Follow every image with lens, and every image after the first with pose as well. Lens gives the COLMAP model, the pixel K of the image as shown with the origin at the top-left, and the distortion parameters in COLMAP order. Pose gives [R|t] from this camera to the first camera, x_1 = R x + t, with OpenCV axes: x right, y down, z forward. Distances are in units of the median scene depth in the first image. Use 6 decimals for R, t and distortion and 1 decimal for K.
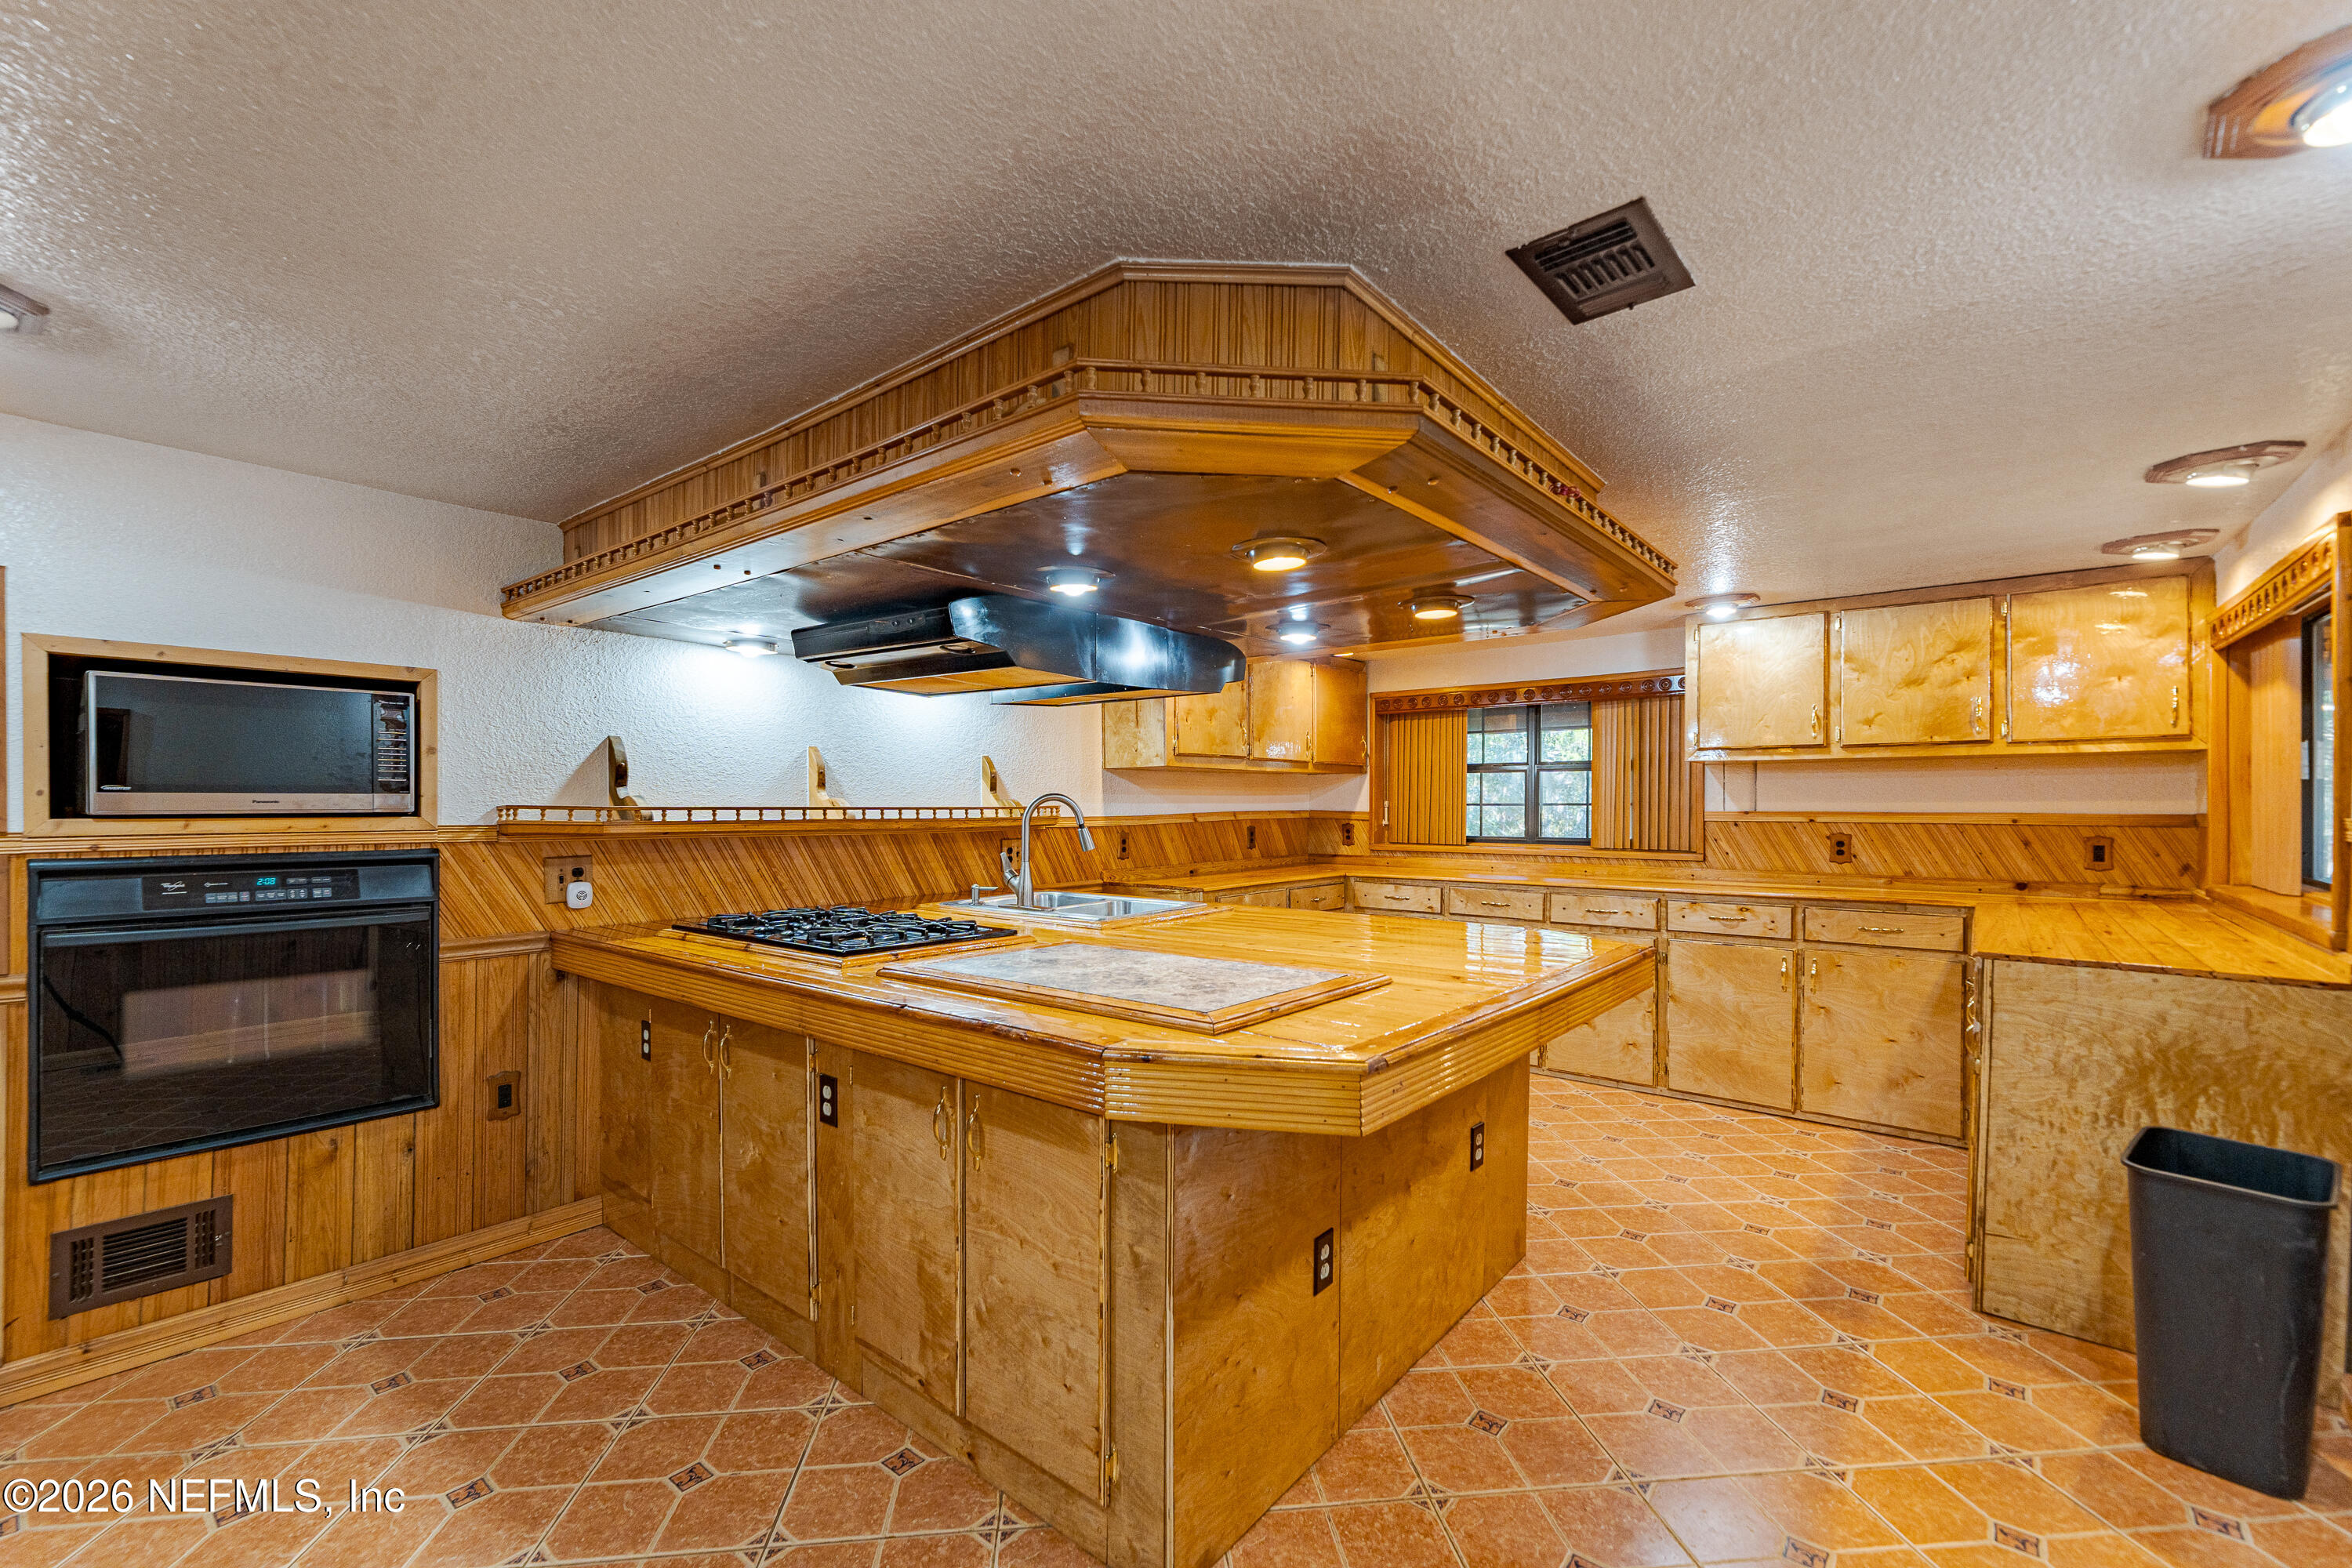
lens RADIAL K [[962.5, 0, 1190.1], [0, 962.5, 794.1], [0, 0, 1]] dist [0.002754, -0.000365]
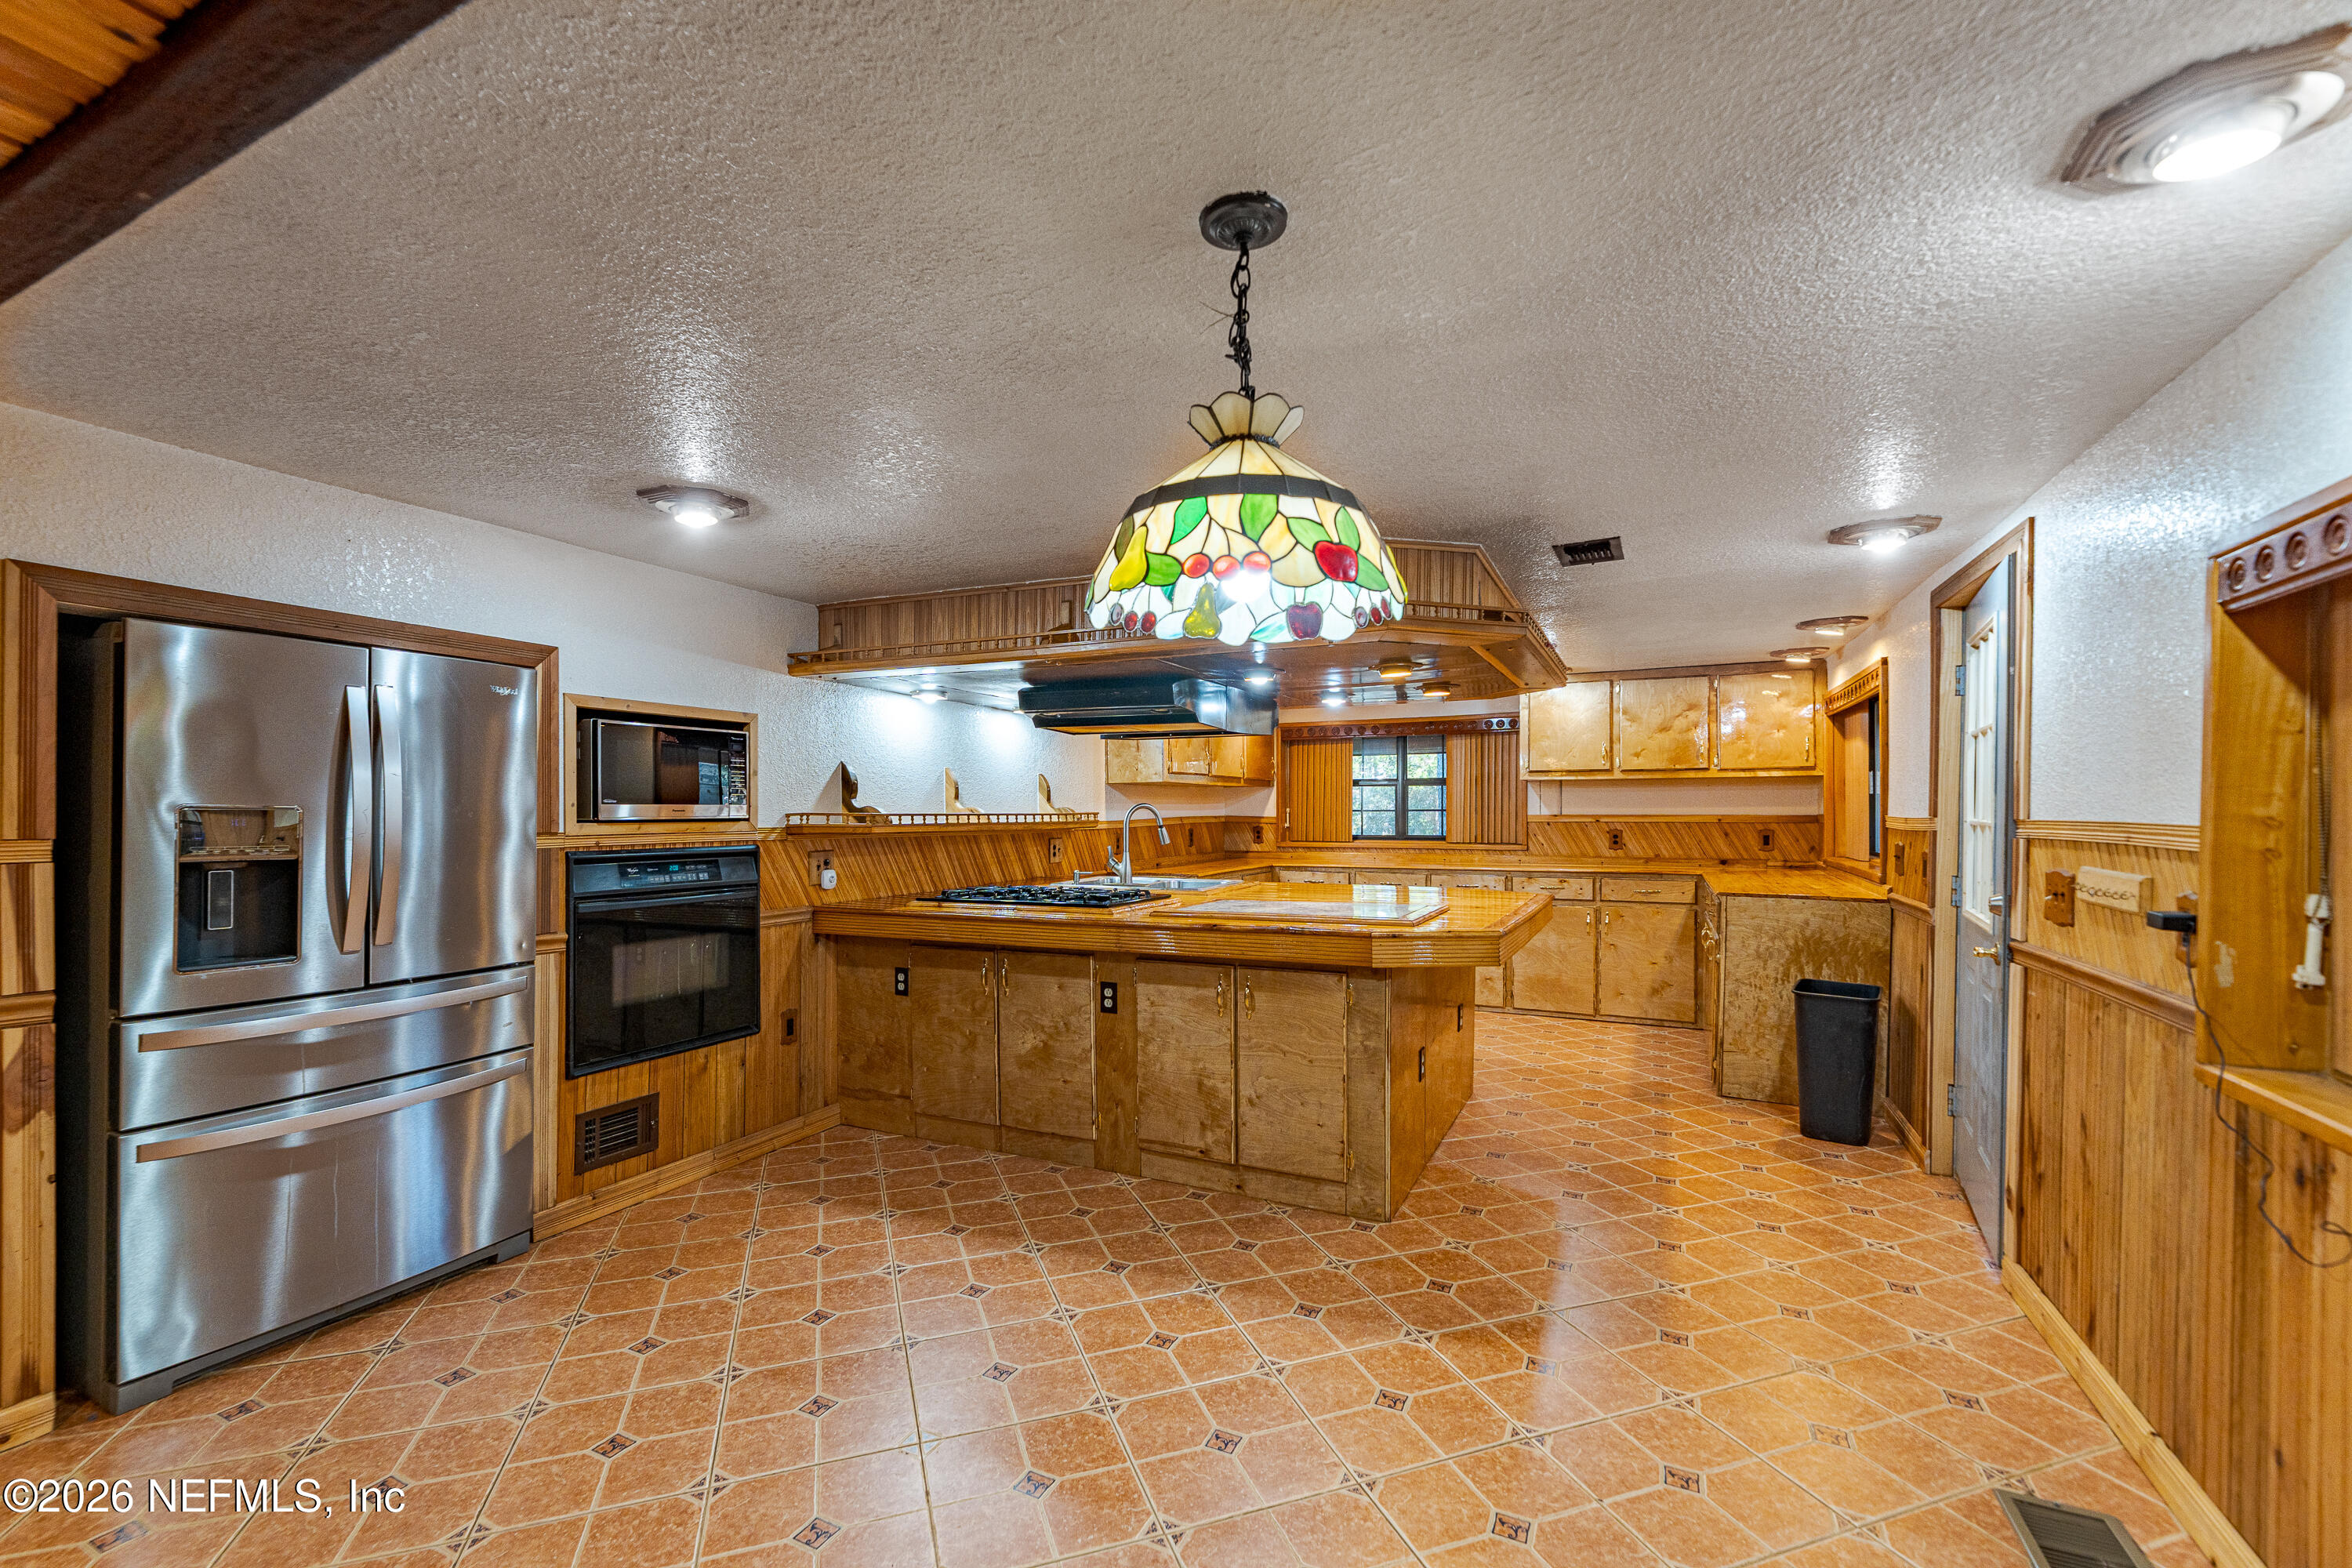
lens RADIAL K [[962.5, 0, 1169.7], [0, 962.5, 796.4], [0, 0, 1]] dist [0.002754, -0.000365]
pose [[0.975721, -0.000320, 0.219015, -0.487183], [0.001538, 0.999984, -0.005394, -0.003622], [-0.219010, 0.005599, 0.975707, -0.444248]]
